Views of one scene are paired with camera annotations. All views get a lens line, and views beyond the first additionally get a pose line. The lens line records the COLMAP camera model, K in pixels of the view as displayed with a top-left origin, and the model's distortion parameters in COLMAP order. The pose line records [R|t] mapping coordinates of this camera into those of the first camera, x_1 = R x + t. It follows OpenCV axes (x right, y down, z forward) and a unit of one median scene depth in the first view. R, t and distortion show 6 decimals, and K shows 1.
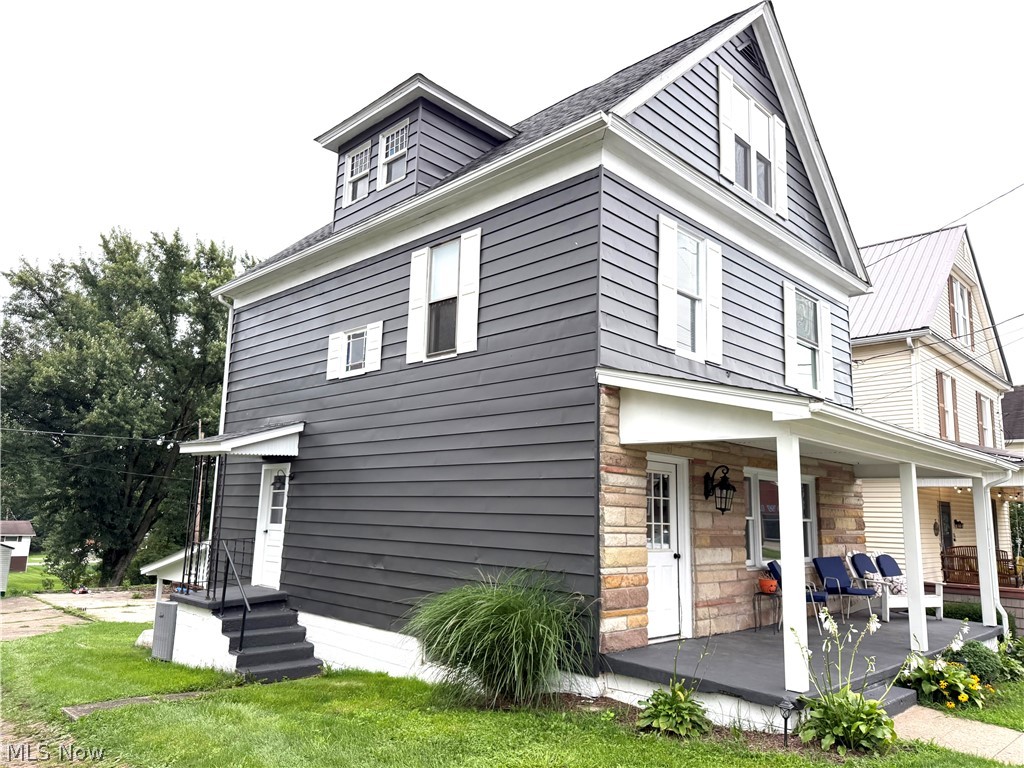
lens RADIAL K [[720.1, 0, 512.0], [0, 720.1, 384.0], [0, 0, 1]] dist [0.057893, -0.060441]
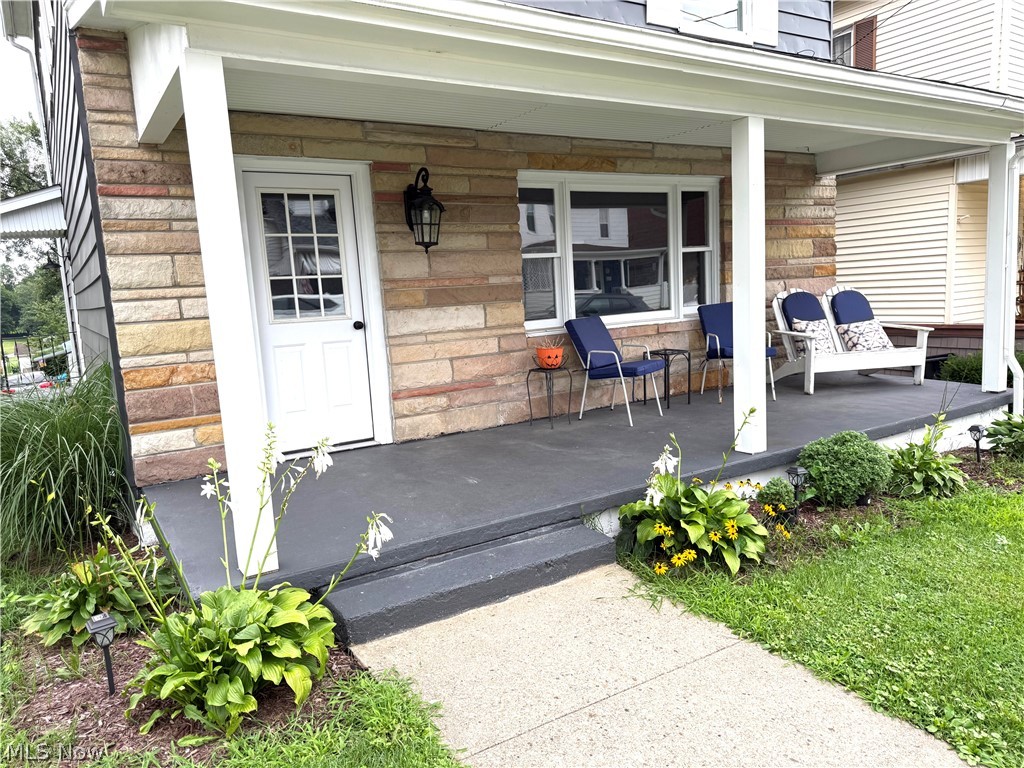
lens RADIAL K [[720.1, 0, 512.0], [0, 720.1, 384.0], [0, 0, 1]] dist [0.057893, -0.060441]
pose [[0.971653, -0.047293, -0.231631, 0.485870], [0.118166, 0.945769, 0.302584, 0.107829], [0.204760, -0.321377, 0.924549, 0.413719]]
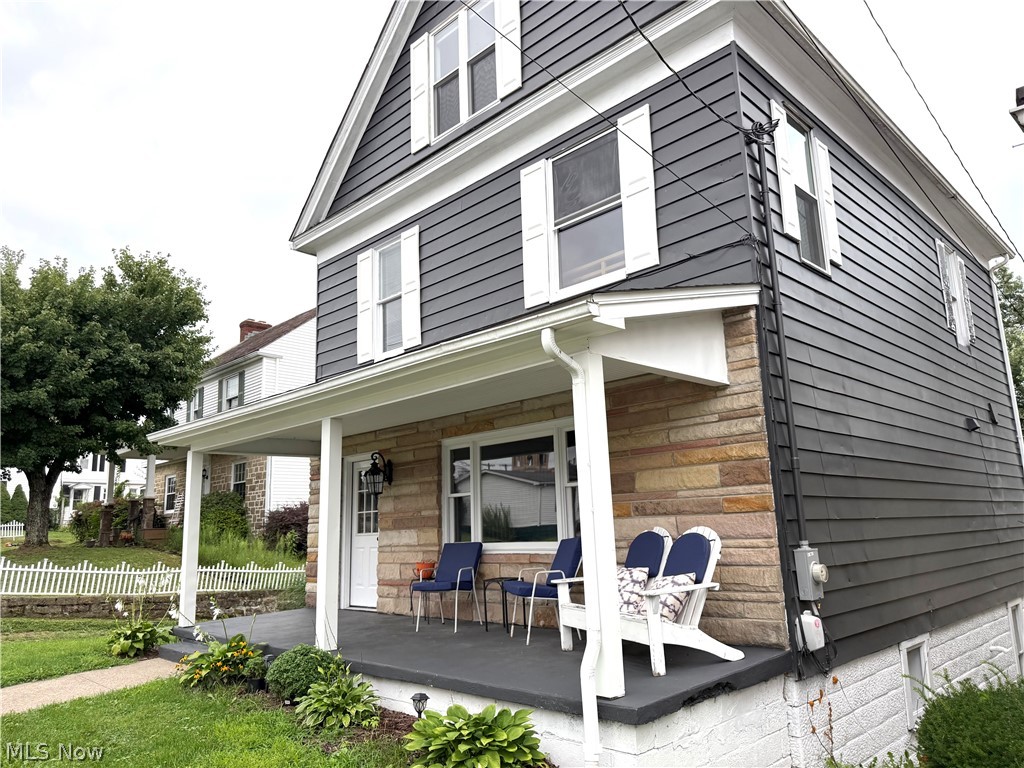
lens RADIAL K [[716.3, 0, 512.0], [0, 716.3, 384.0], [0, 0, 1]] dist [0.178763, 0.000297]
pose [[-0.006475, -0.225976, -0.974111, 1.345860], [0.211204, 0.951847, -0.222215, 0.293839], [0.977421, -0.207175, 0.041564, 1.165267]]
